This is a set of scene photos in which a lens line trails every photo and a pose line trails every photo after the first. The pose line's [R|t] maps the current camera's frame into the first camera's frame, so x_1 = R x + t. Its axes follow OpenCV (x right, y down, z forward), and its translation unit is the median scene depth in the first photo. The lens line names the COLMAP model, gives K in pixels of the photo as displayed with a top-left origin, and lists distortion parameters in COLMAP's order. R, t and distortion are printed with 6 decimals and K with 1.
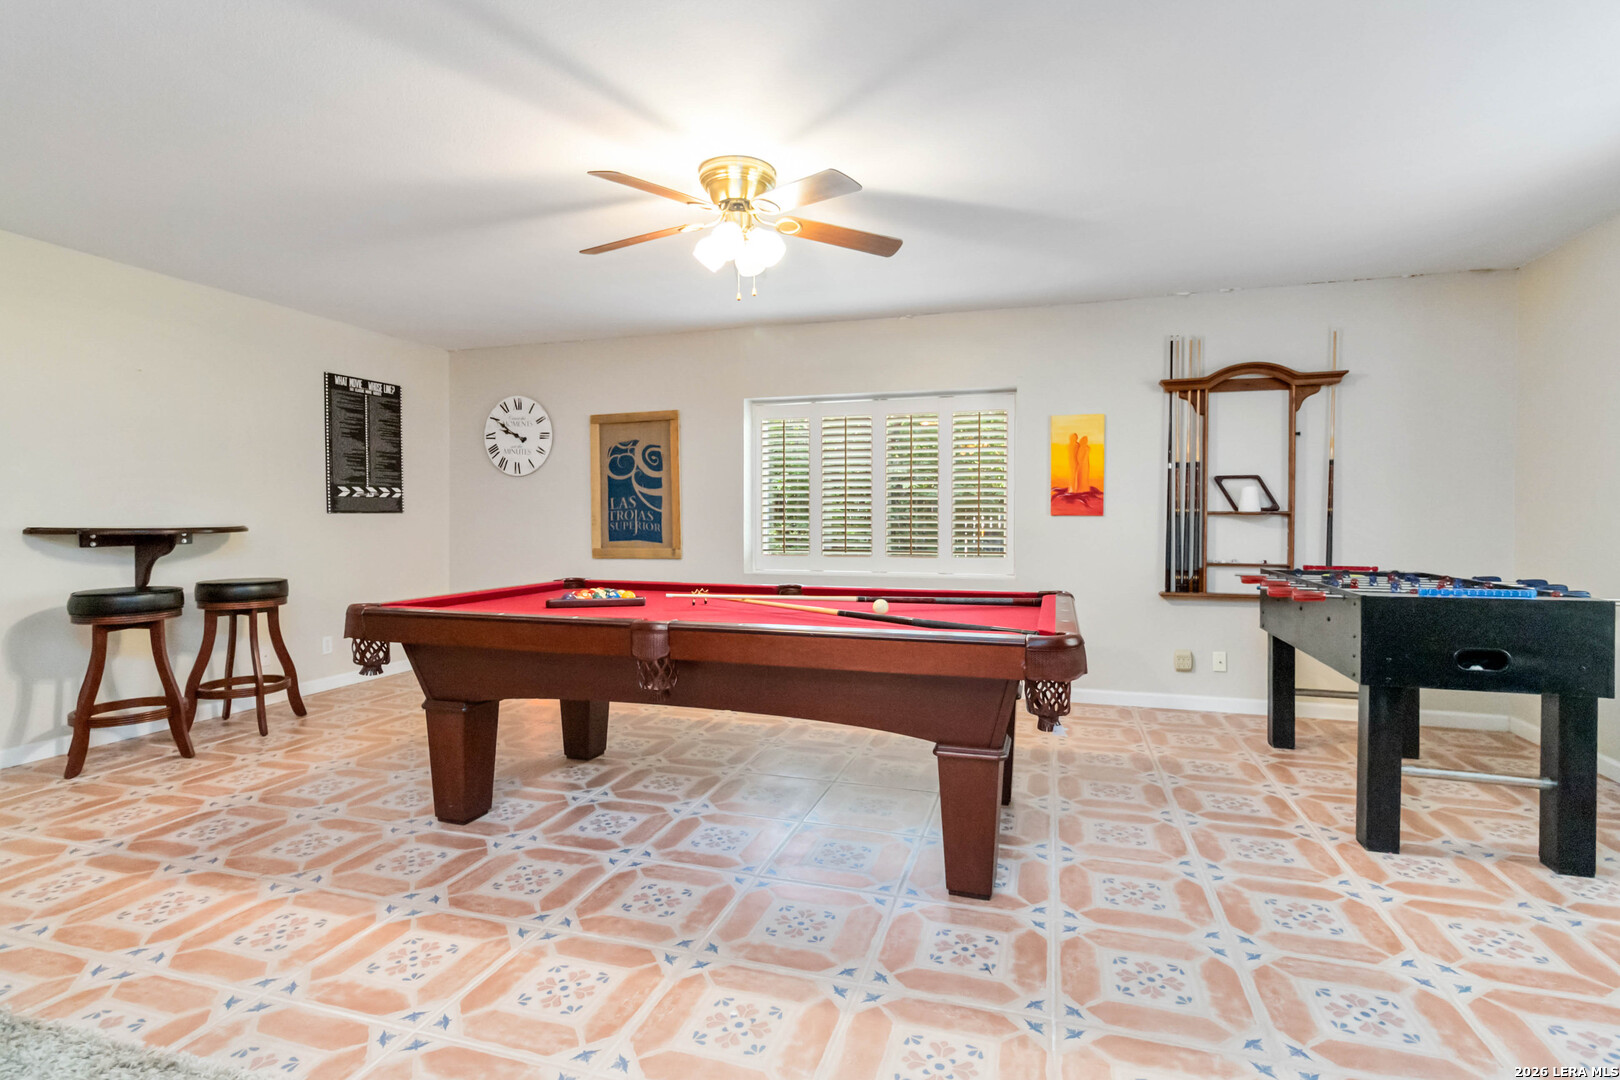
lens RADIAL K [[774.6, 0, 811.8], [0, 774.6, 504.5], [0, 0, 1]] dist [0.001618, 0.000586]
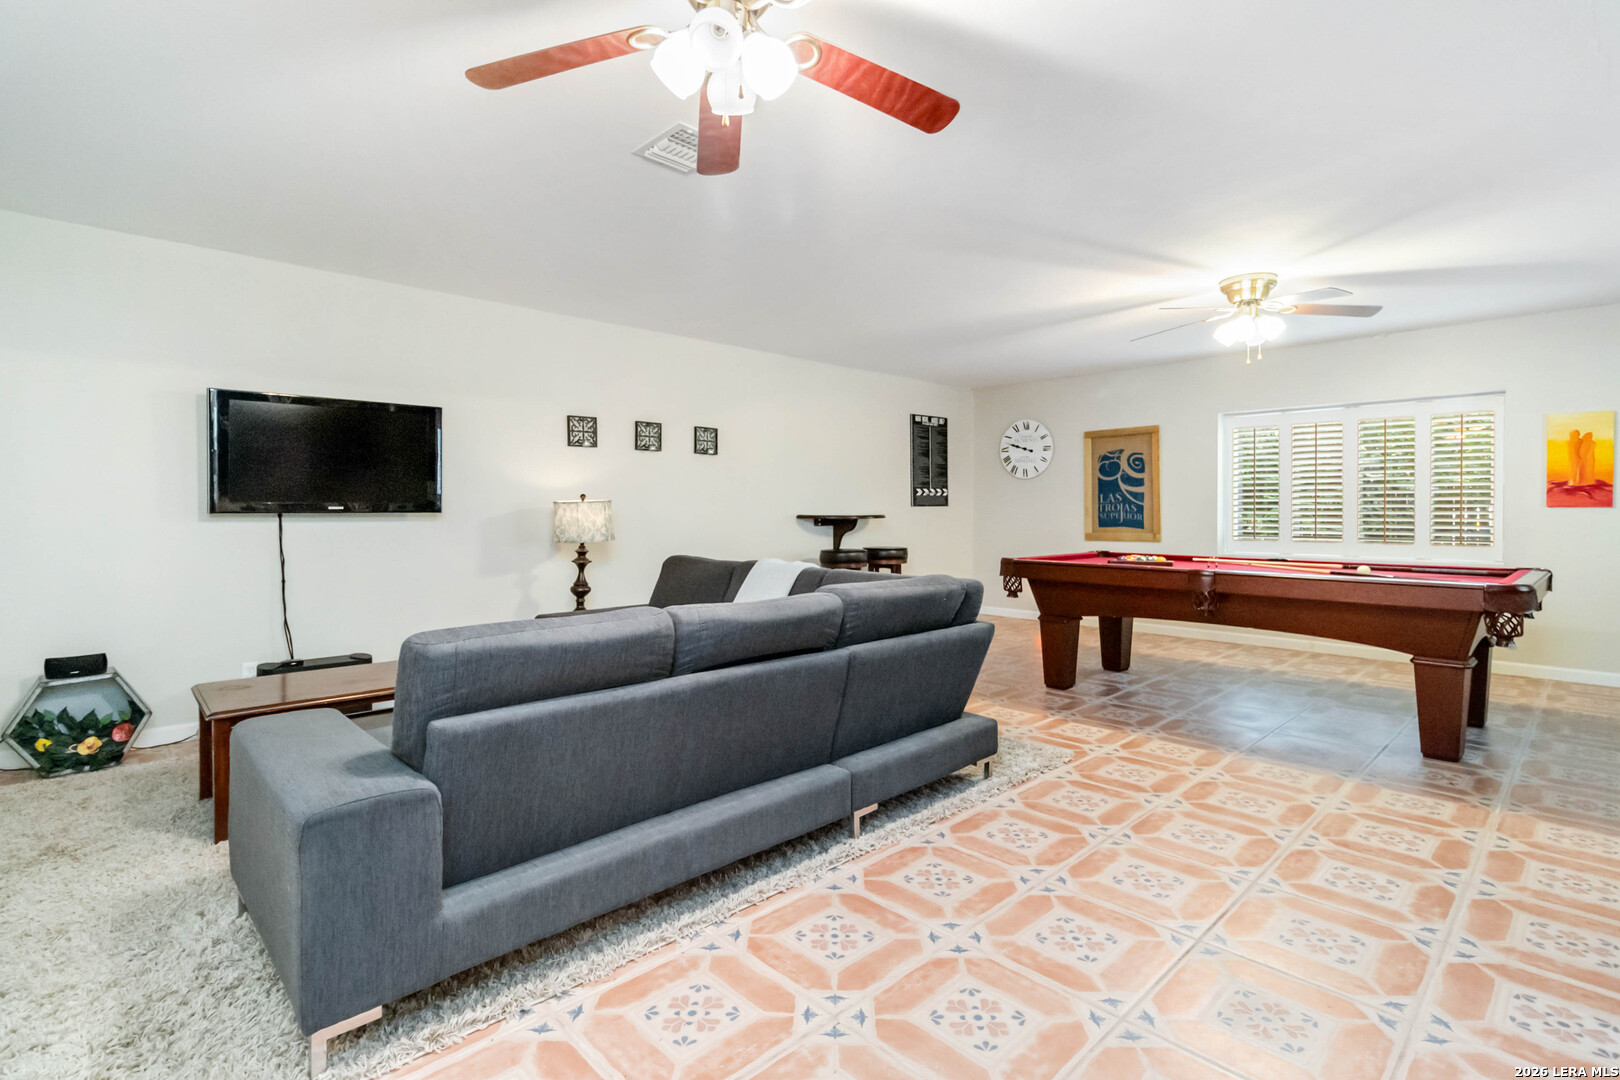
lens RADIAL K [[774.6, 0, 811.8], [0, 774.6, 504.5], [0, 0, 1]] dist [0.001618, 0.000586]
pose [[0.877410, -0.003663, -0.479727, -0.064841], [0.007678, 0.999950, 0.006408, -0.003685], [0.479680, -0.009306, 0.877394, -0.408695]]
